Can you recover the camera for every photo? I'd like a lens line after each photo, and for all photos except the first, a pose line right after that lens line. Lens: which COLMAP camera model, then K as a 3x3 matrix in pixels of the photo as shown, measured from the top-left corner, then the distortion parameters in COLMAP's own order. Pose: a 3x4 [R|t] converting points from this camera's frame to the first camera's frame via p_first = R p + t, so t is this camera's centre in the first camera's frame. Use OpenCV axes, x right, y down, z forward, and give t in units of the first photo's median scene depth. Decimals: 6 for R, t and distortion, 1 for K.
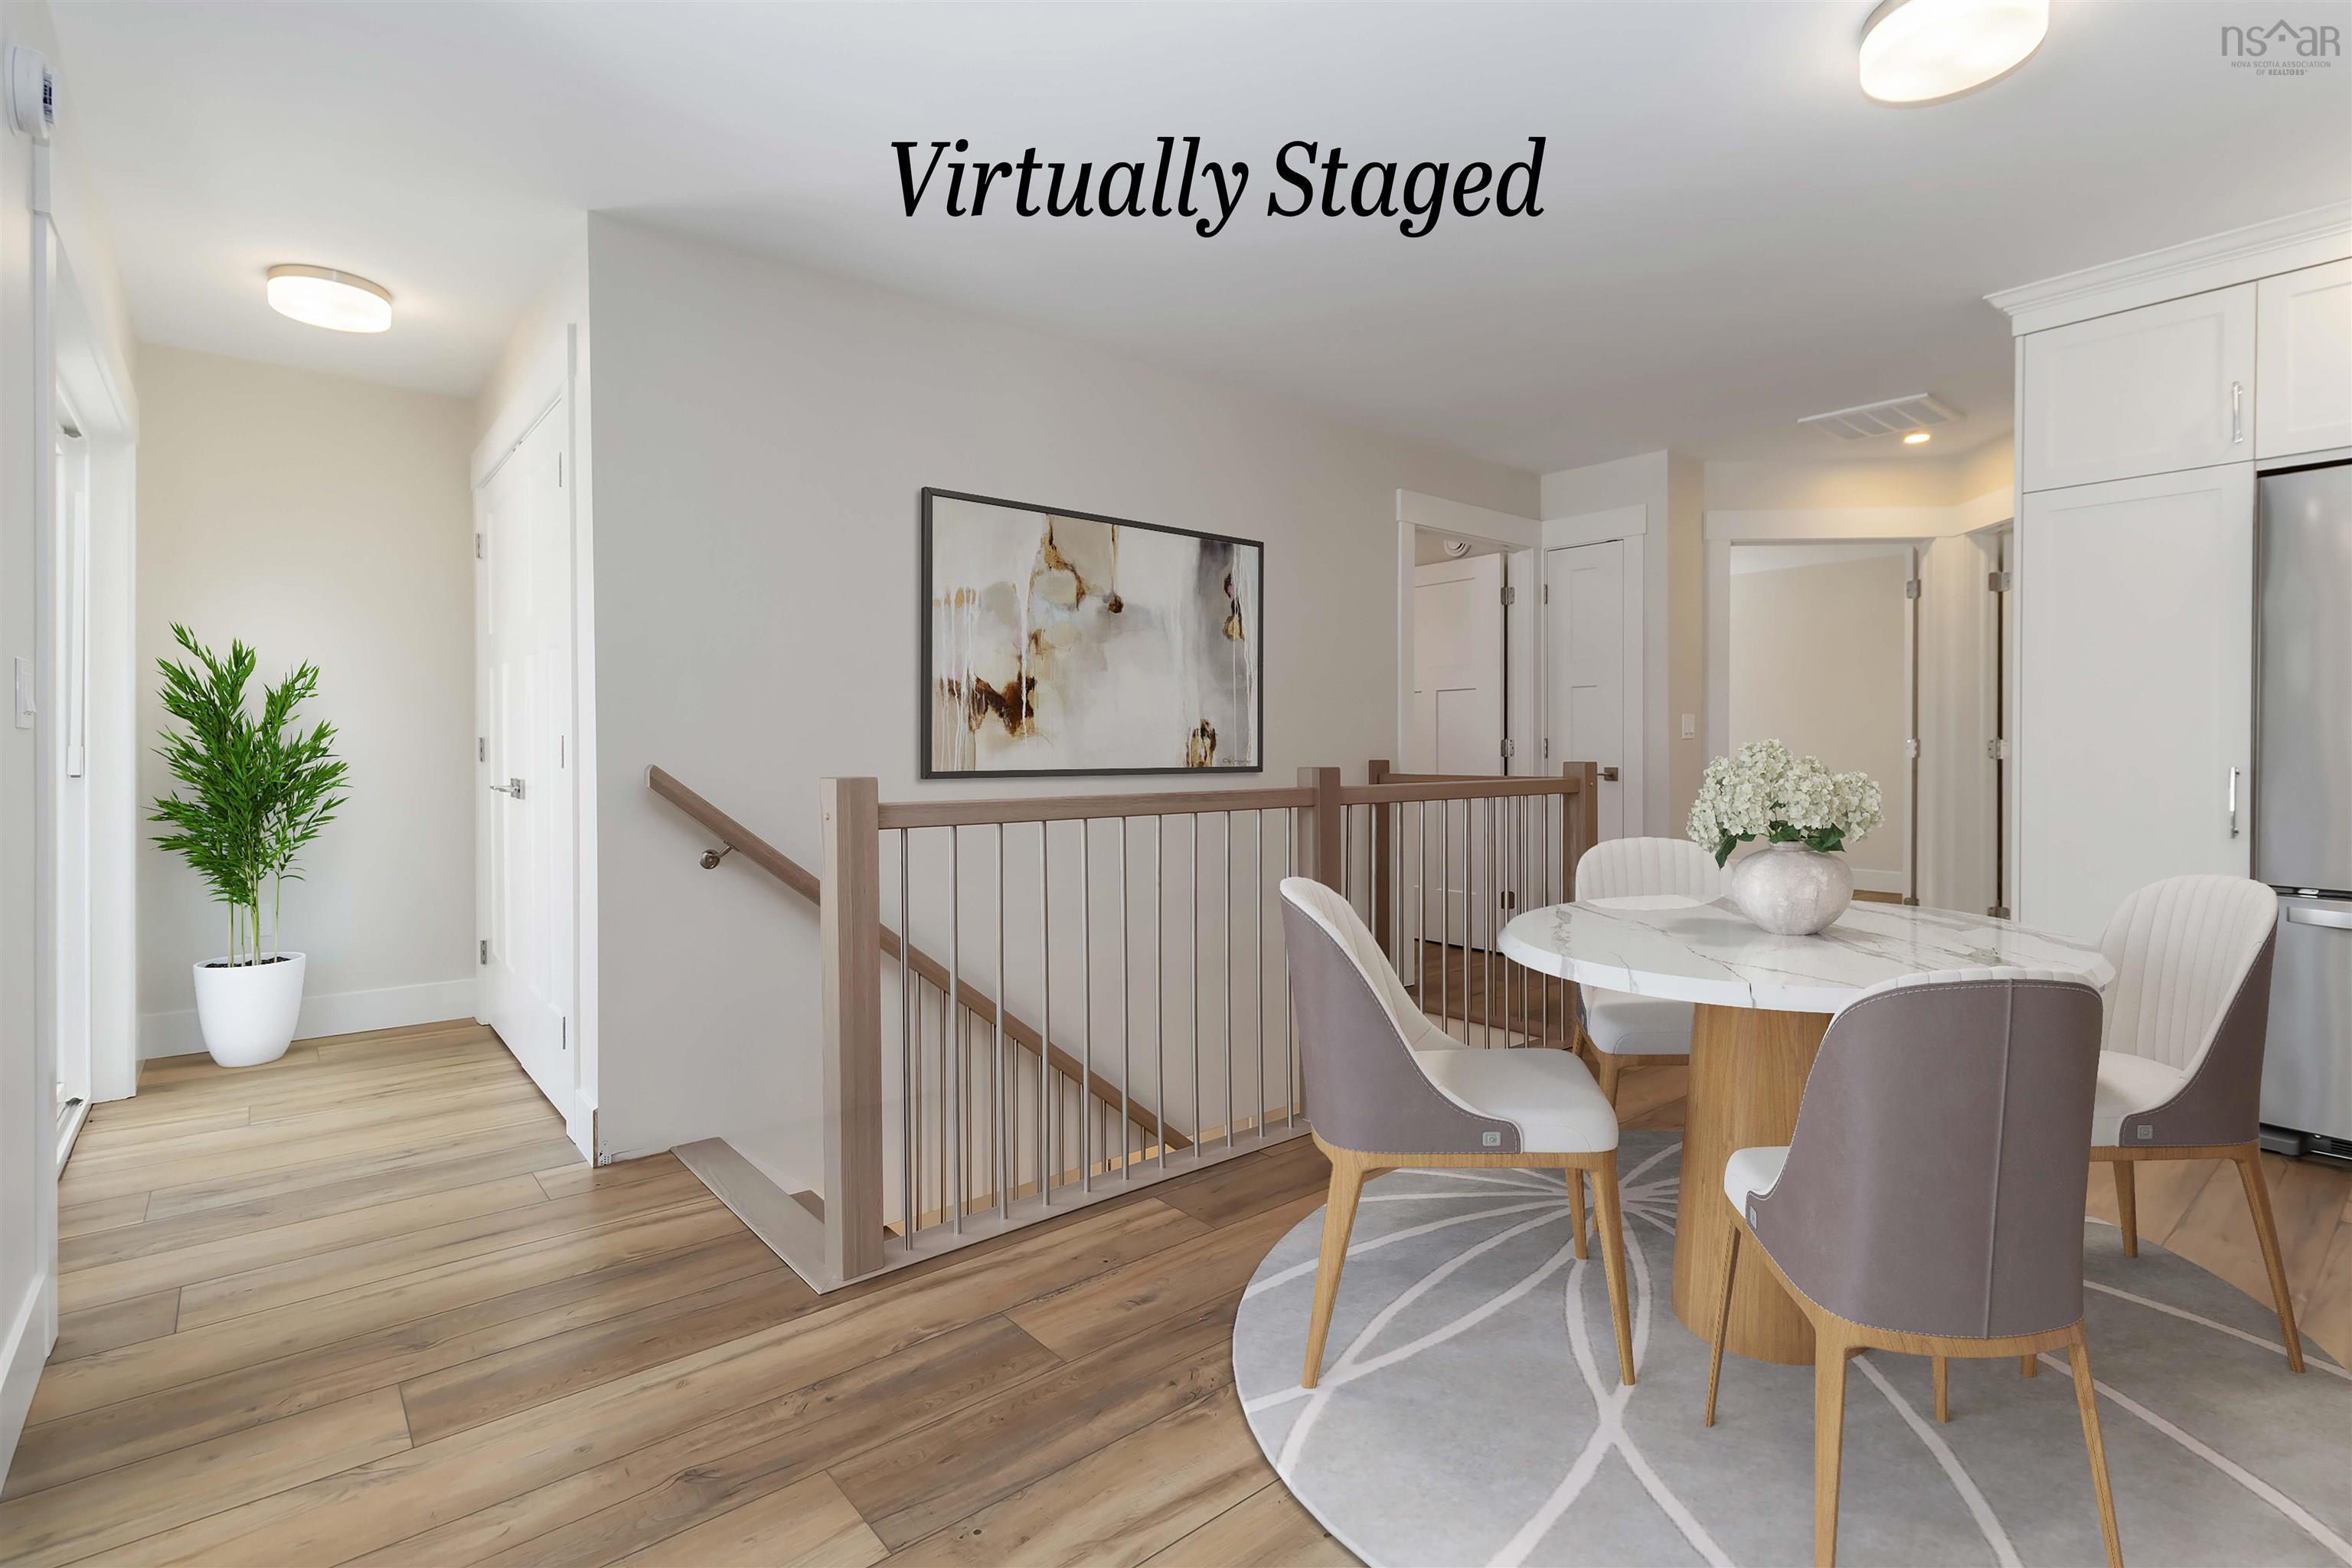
lens RADIAL K [[1089.9, 0, 1196.2], [0, 1089.9, 753.9], [0, 0, 1]] dist [0.006004, -0.000297]
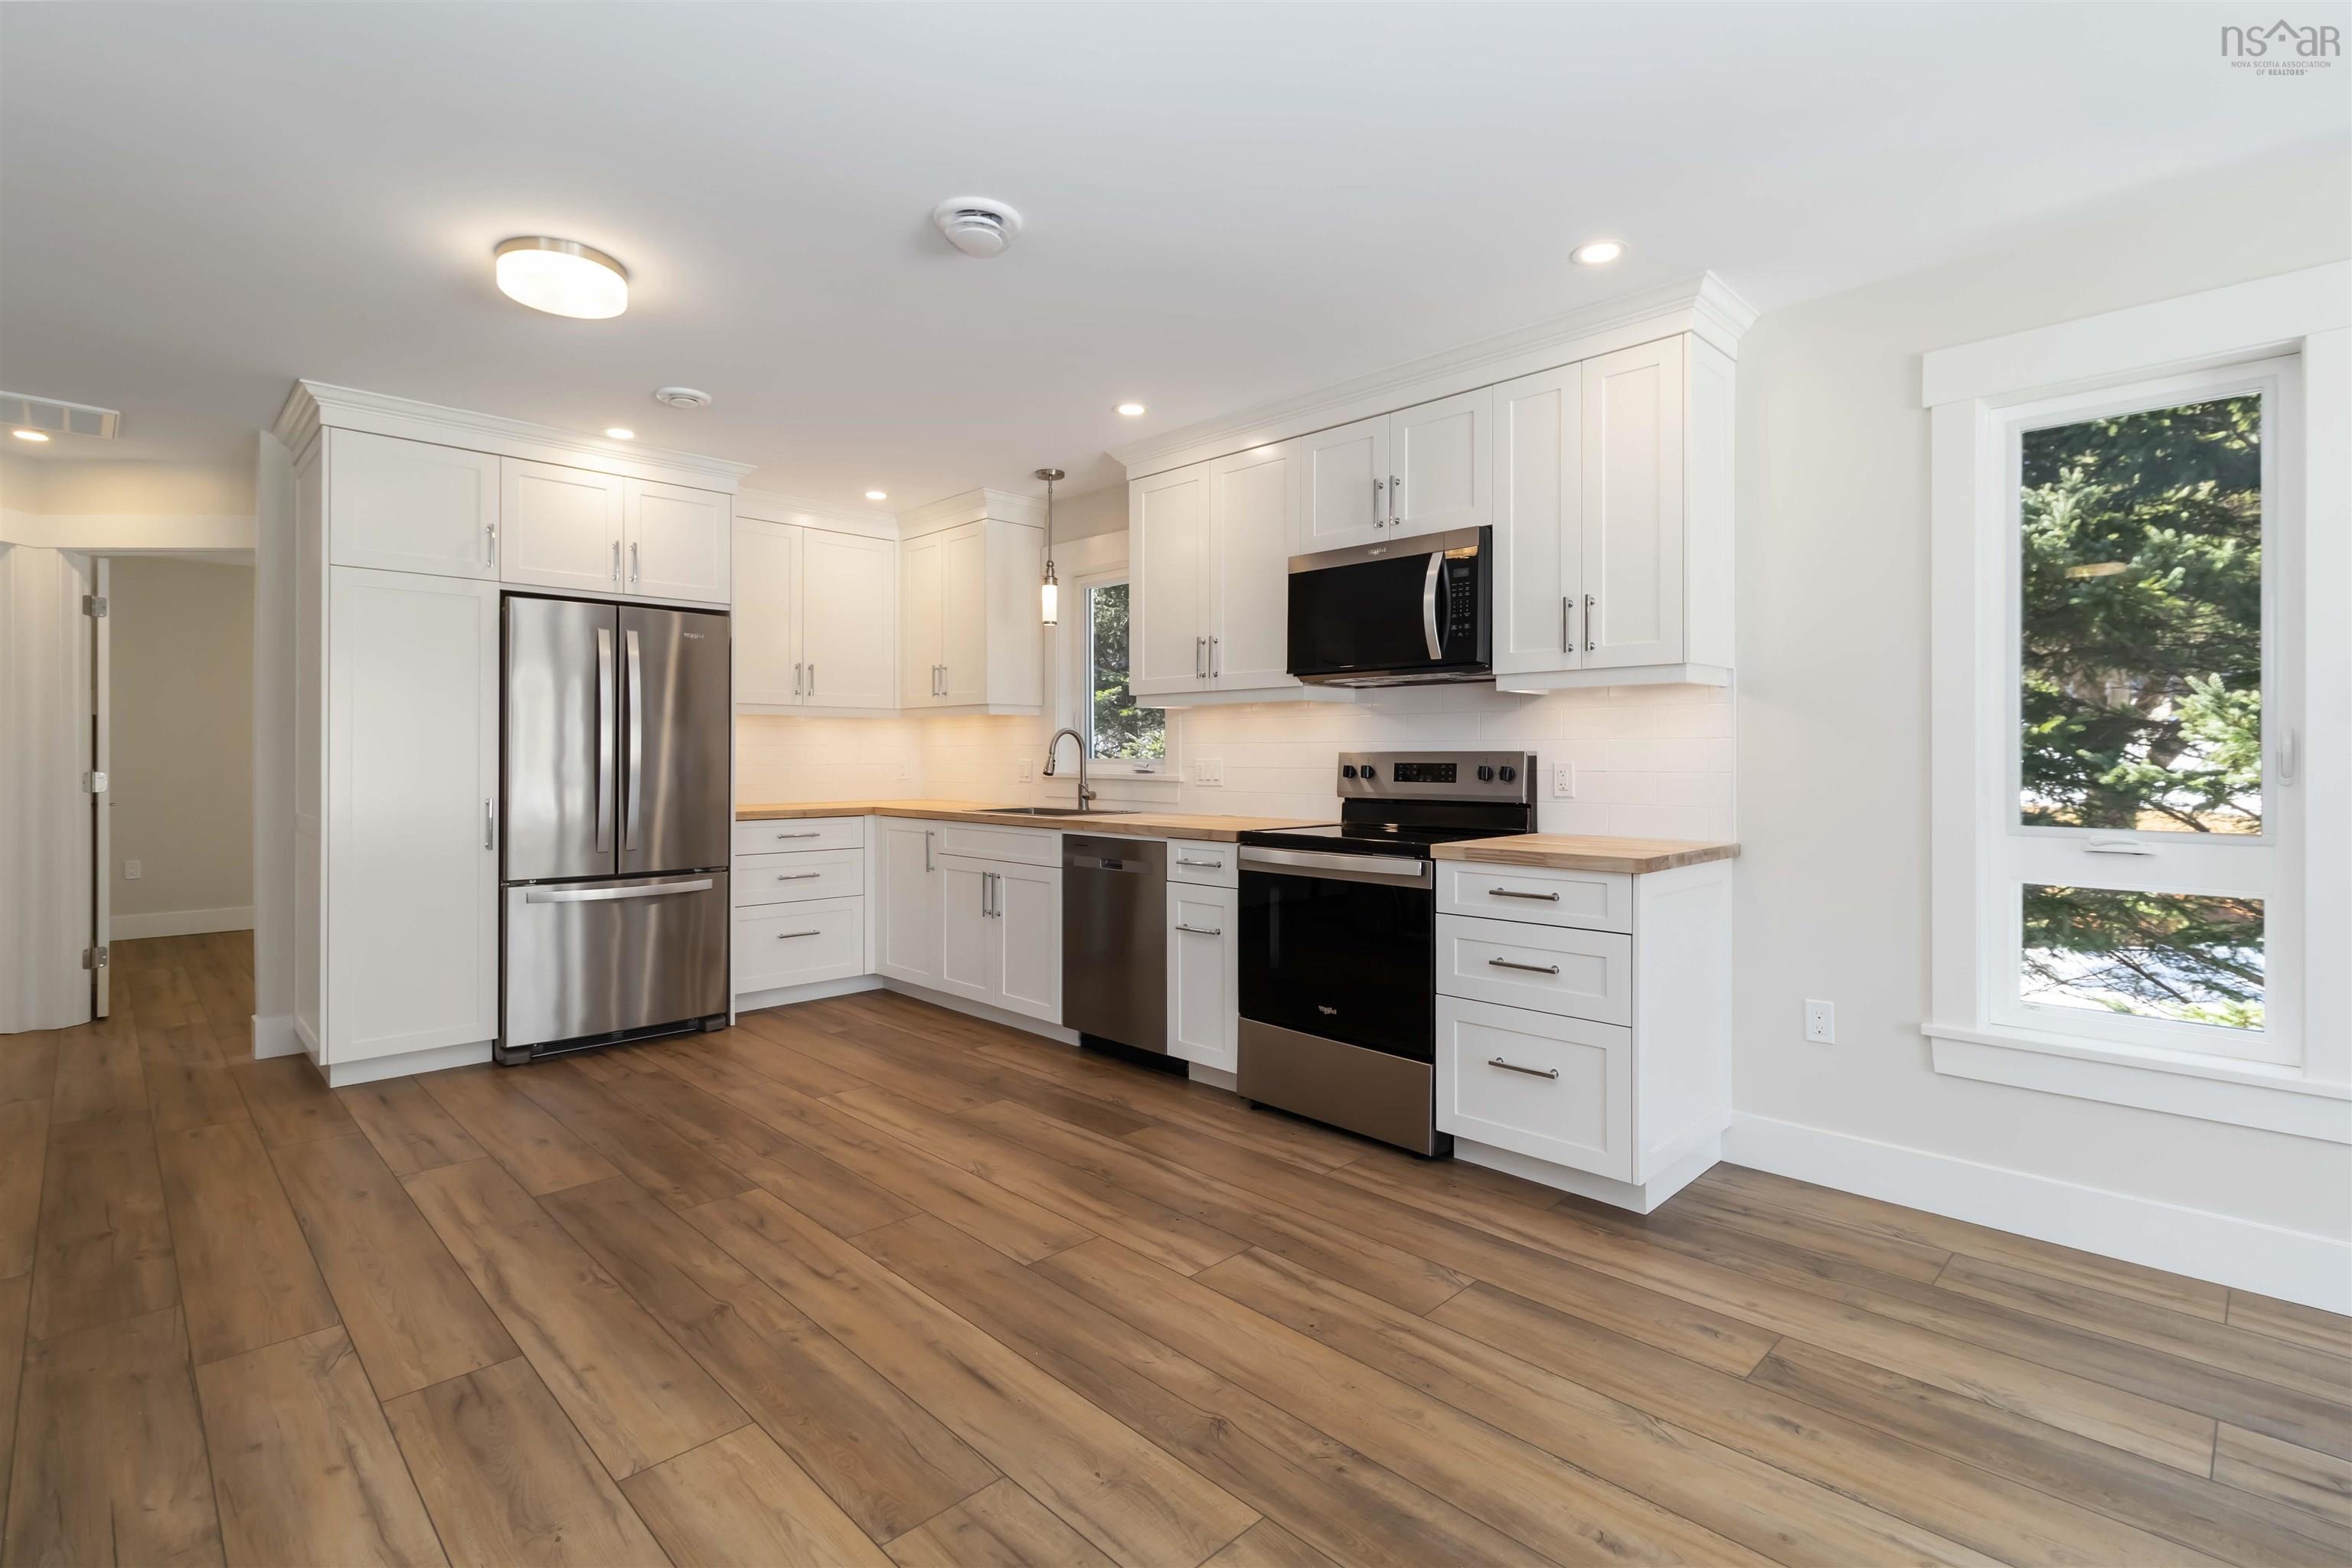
lens RADIAL K [[1089.9, 0, 1202.2], [0, 1089.9, 757.0], [0, 0, 1]] dist [0.006004, -0.000297]
pose [[-0.093970, -0.000760, 0.995575, -0.396307], [0.006114, 0.999980, 0.001341, -0.027233], [-0.995556, 0.006213, -0.093964, 0.162447]]
